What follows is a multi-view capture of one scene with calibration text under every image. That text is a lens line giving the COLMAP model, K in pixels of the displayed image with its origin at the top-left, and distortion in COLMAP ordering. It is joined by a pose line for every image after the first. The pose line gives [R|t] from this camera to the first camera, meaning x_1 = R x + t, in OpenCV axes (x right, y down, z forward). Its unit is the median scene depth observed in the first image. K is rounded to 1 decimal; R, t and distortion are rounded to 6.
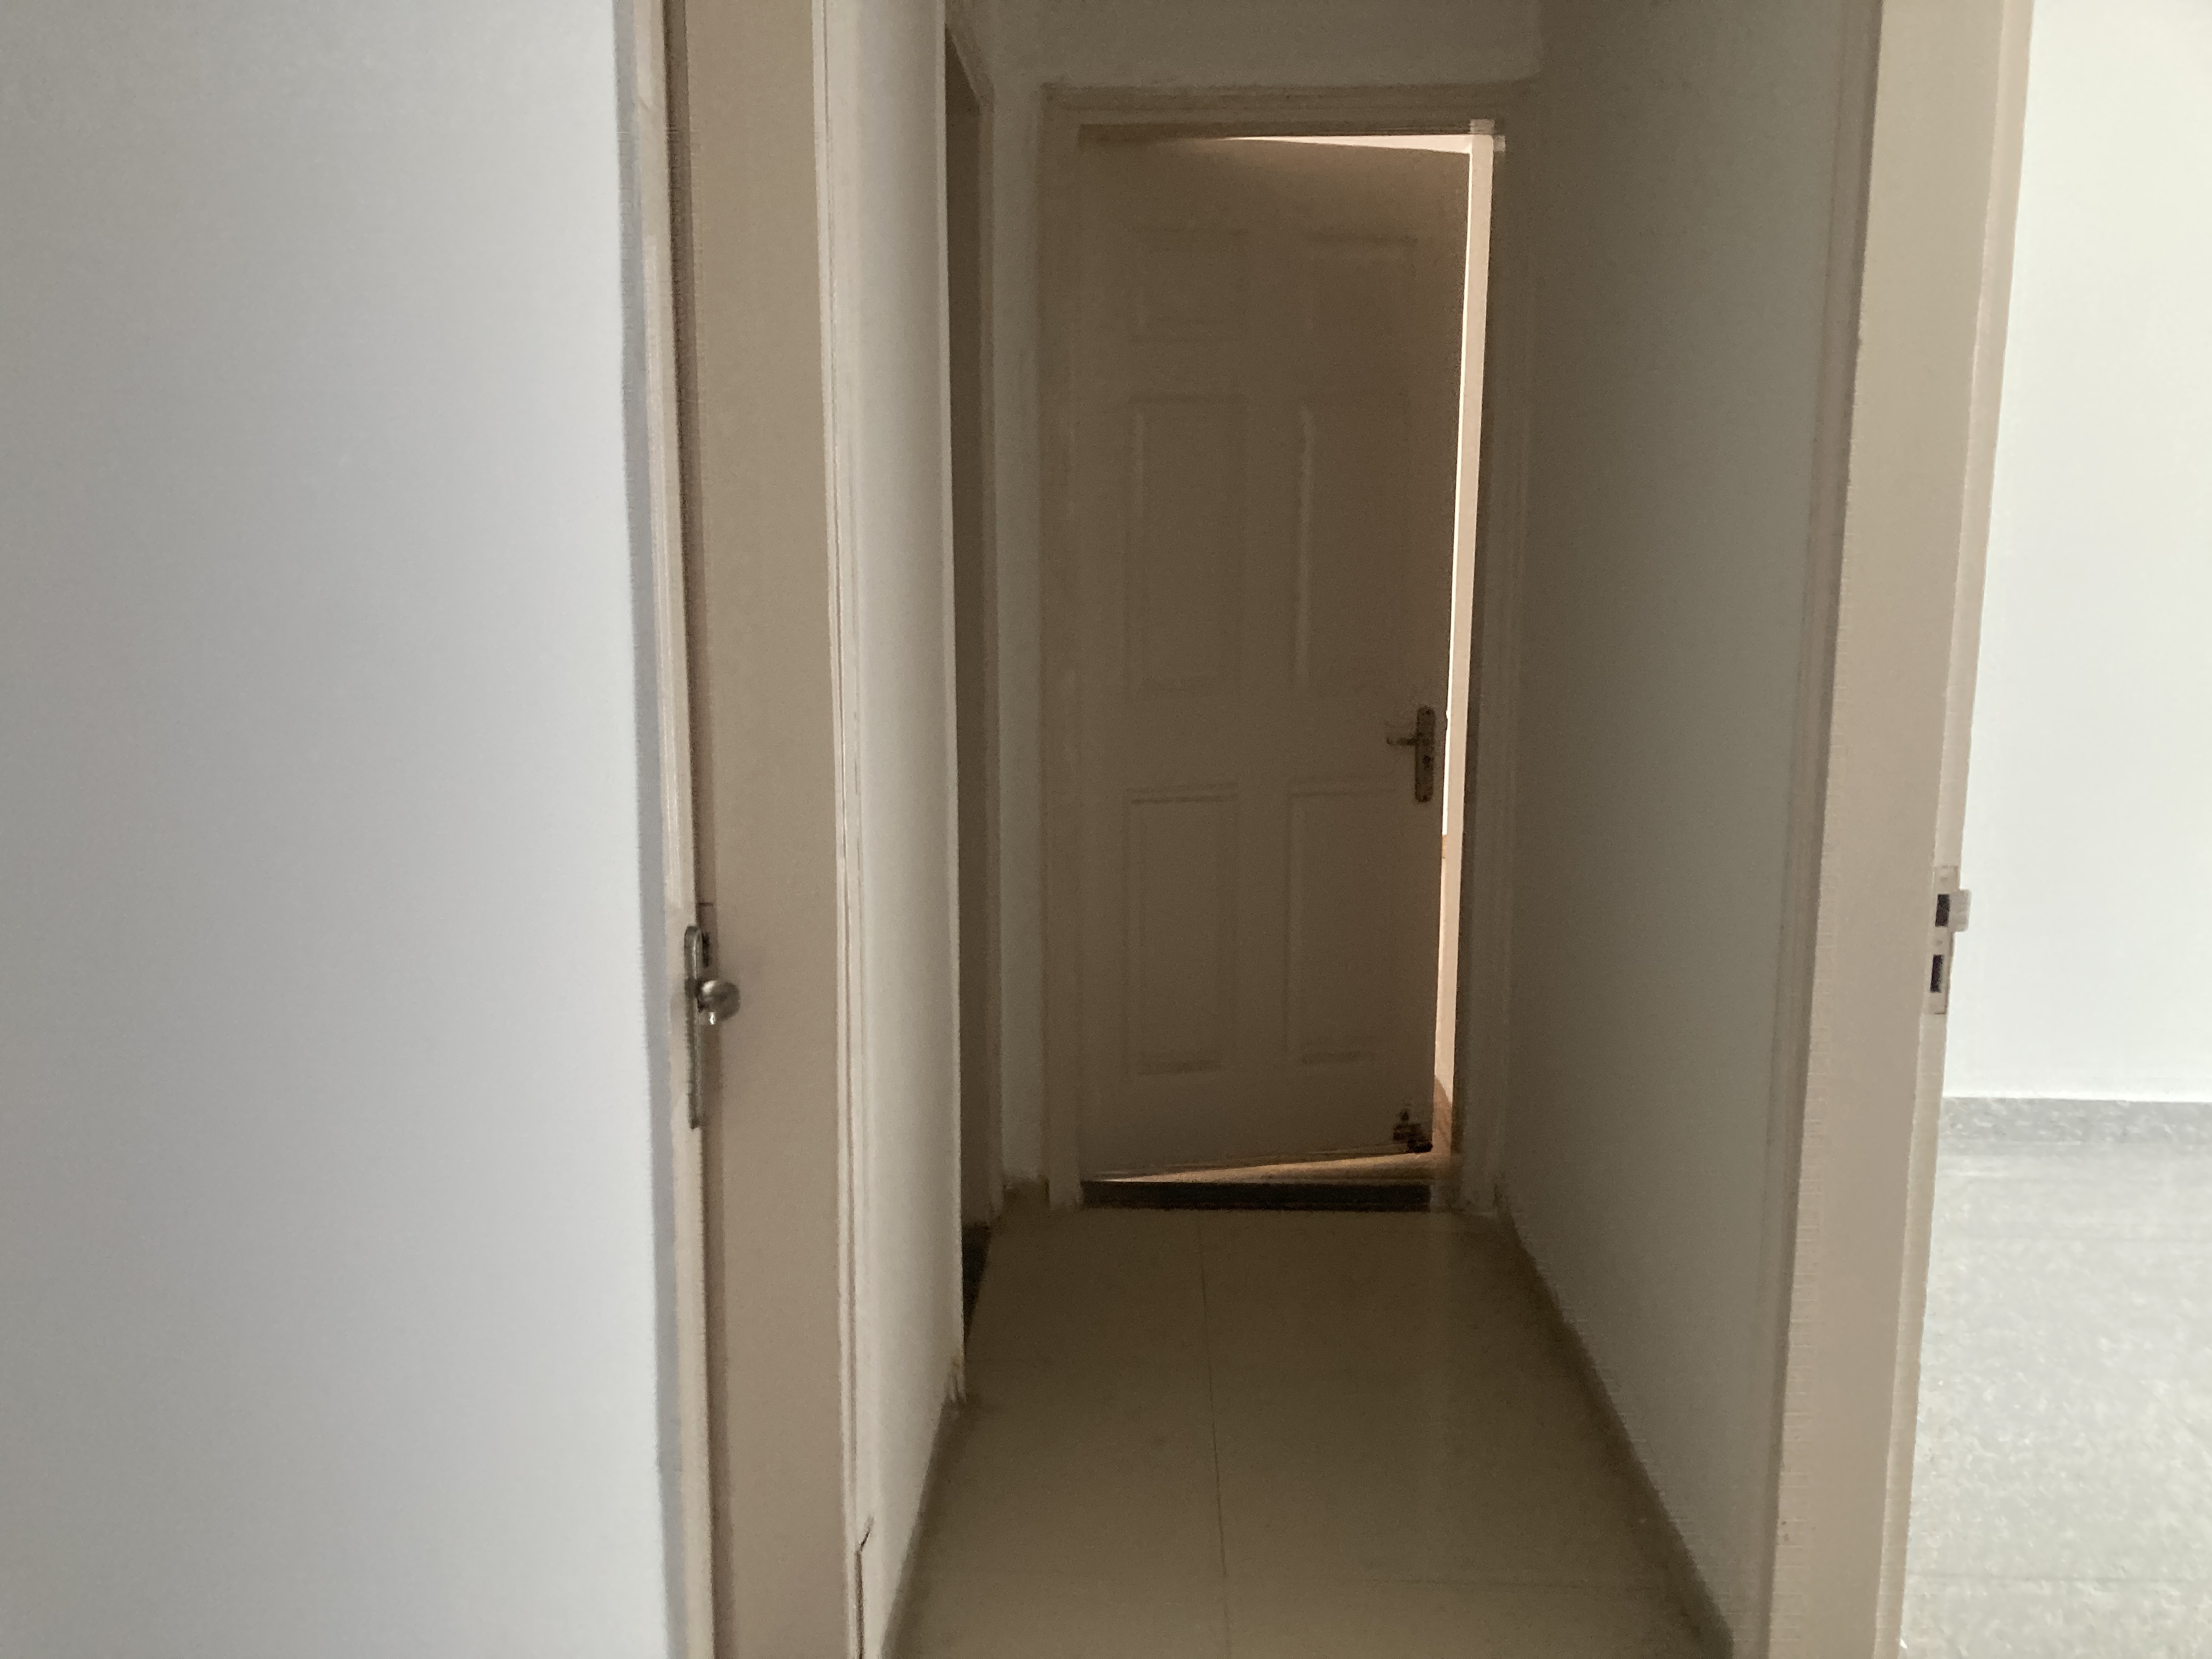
lens RADIAL K [[1824.9, 0, 1112.0], [0, 1824.9, 831.5], [0, 0, 1]] dist [0.047876, -0.038629]
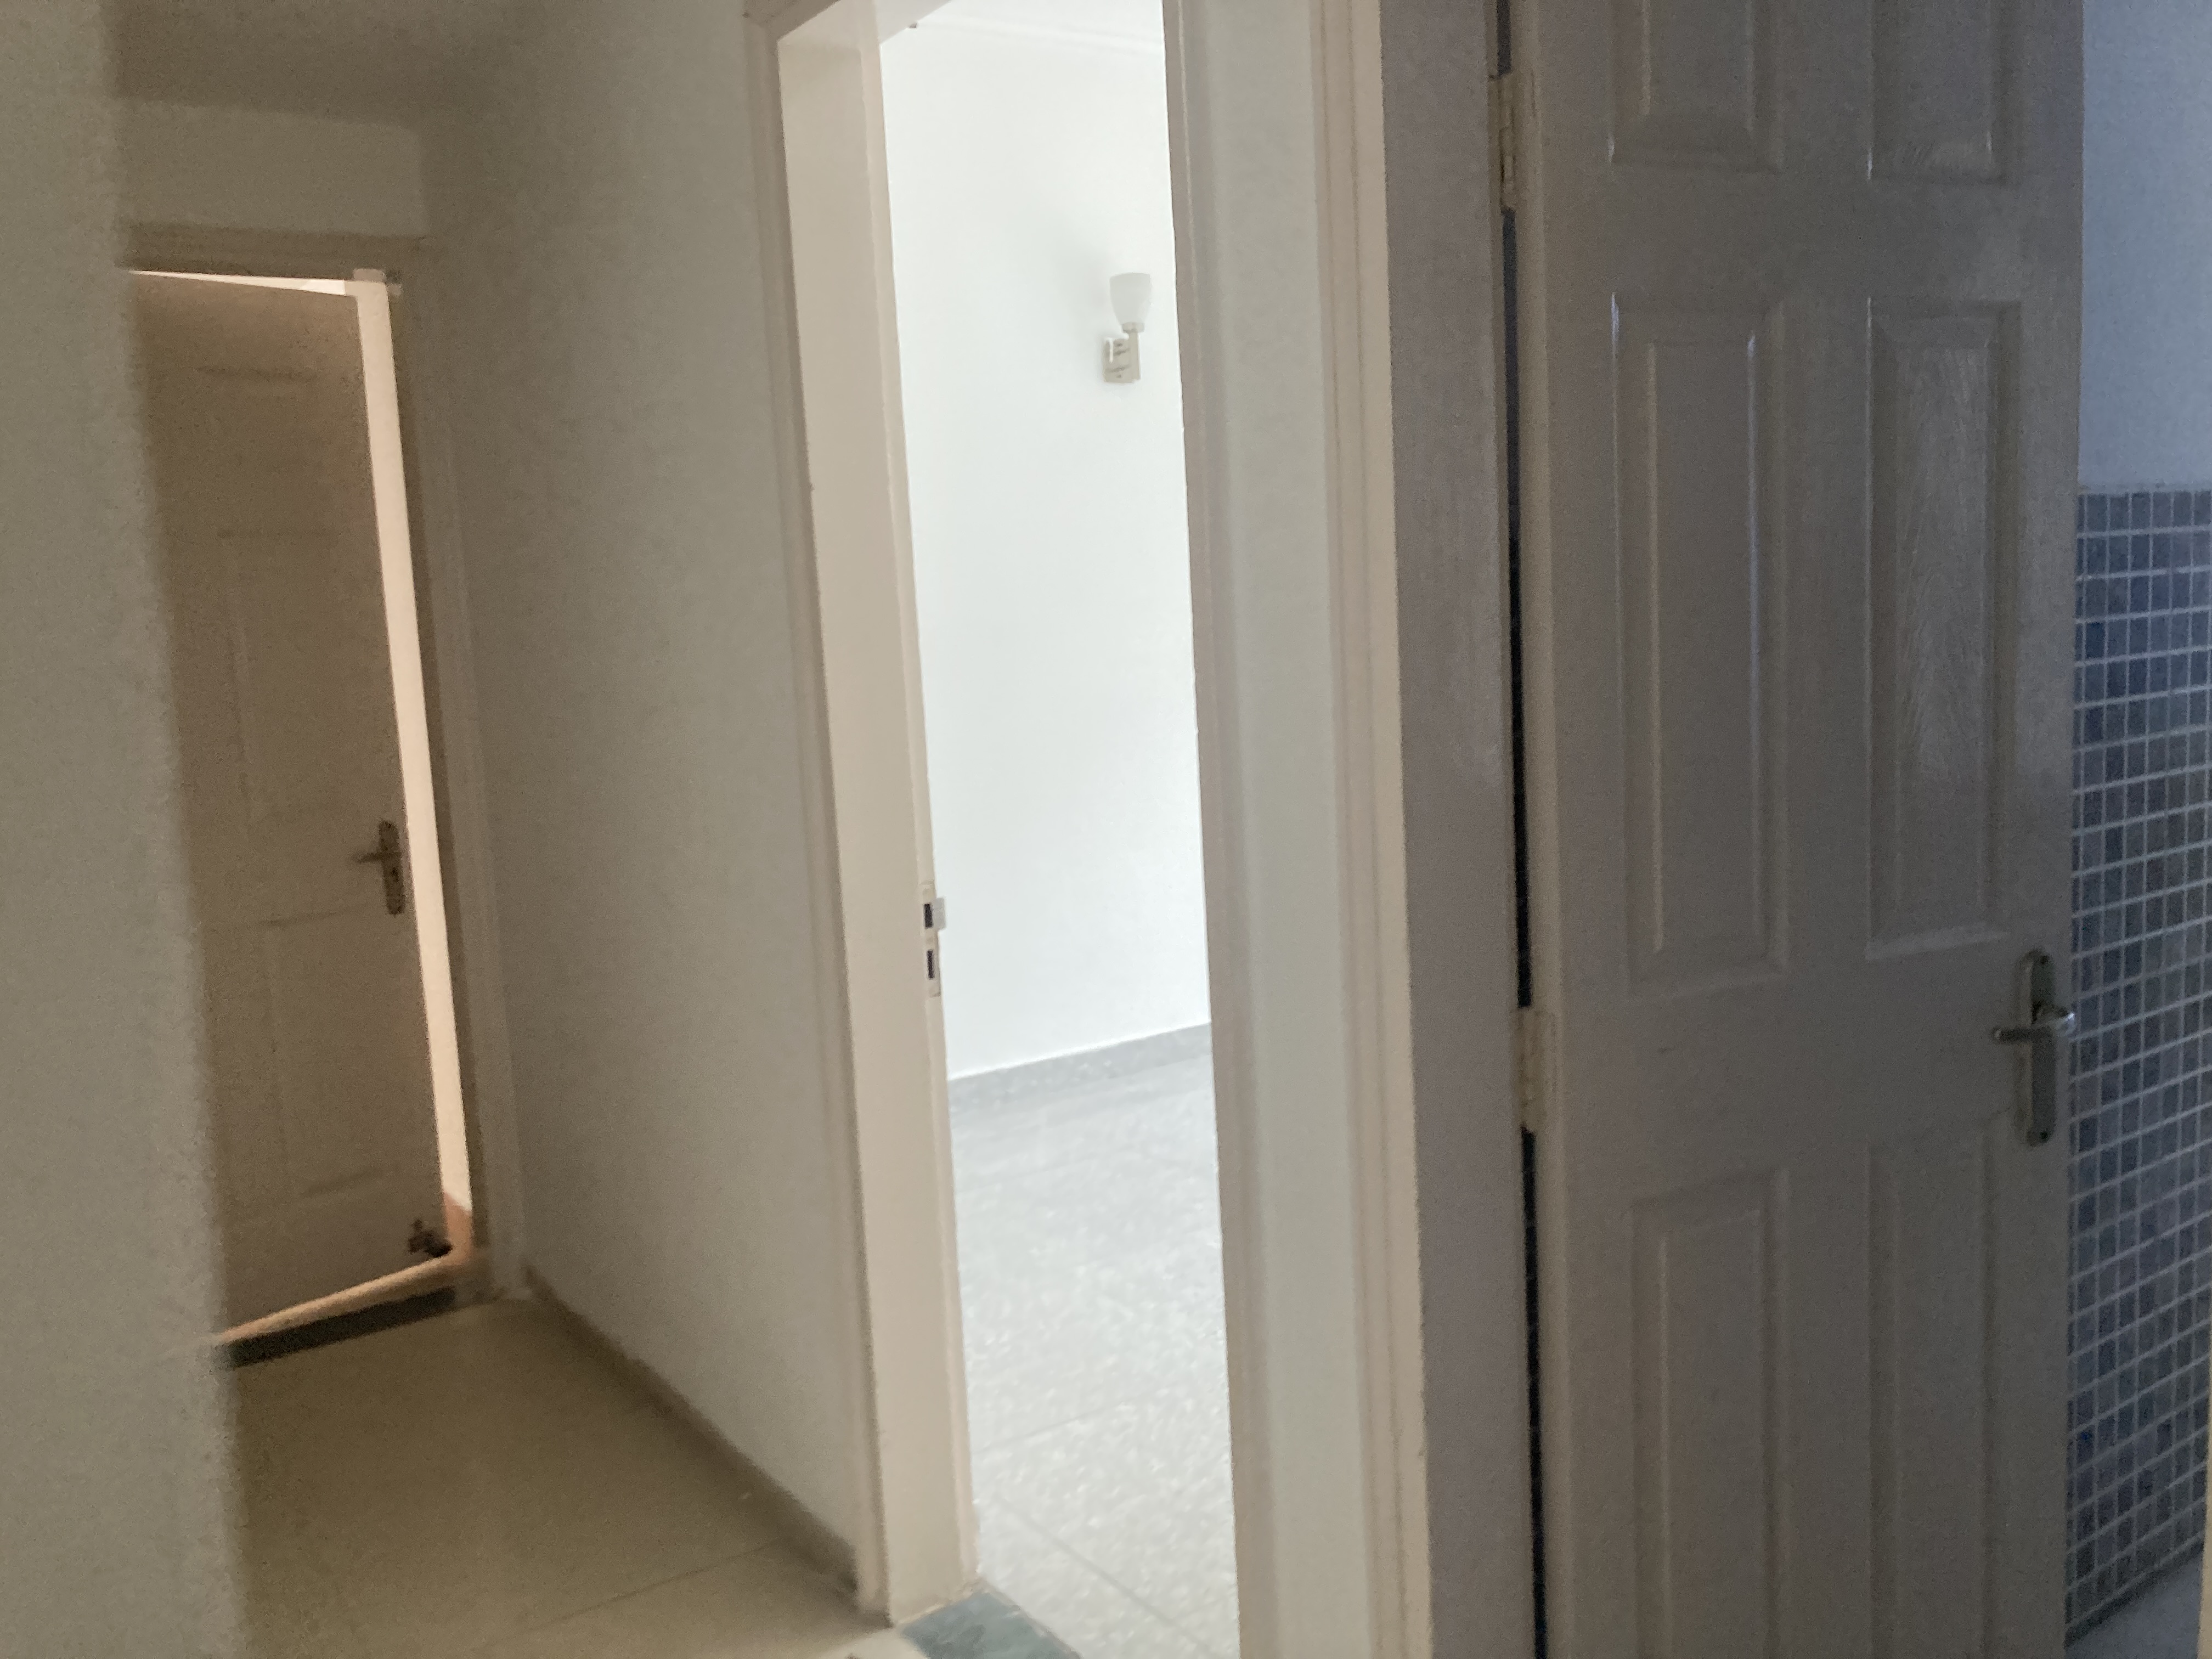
lens RADIAL K [[1824.9, 0, 1088.2], [0, 1824.9, 820.5], [0, 0, 1]] dist [0.047876, -0.038629]
pose [[0.812907, -0.121546, 0.569569, -0.102647], [0.156082, 0.987671, -0.011996, 0.005422], [-0.561089, 0.098651, 0.821856, -0.072890]]
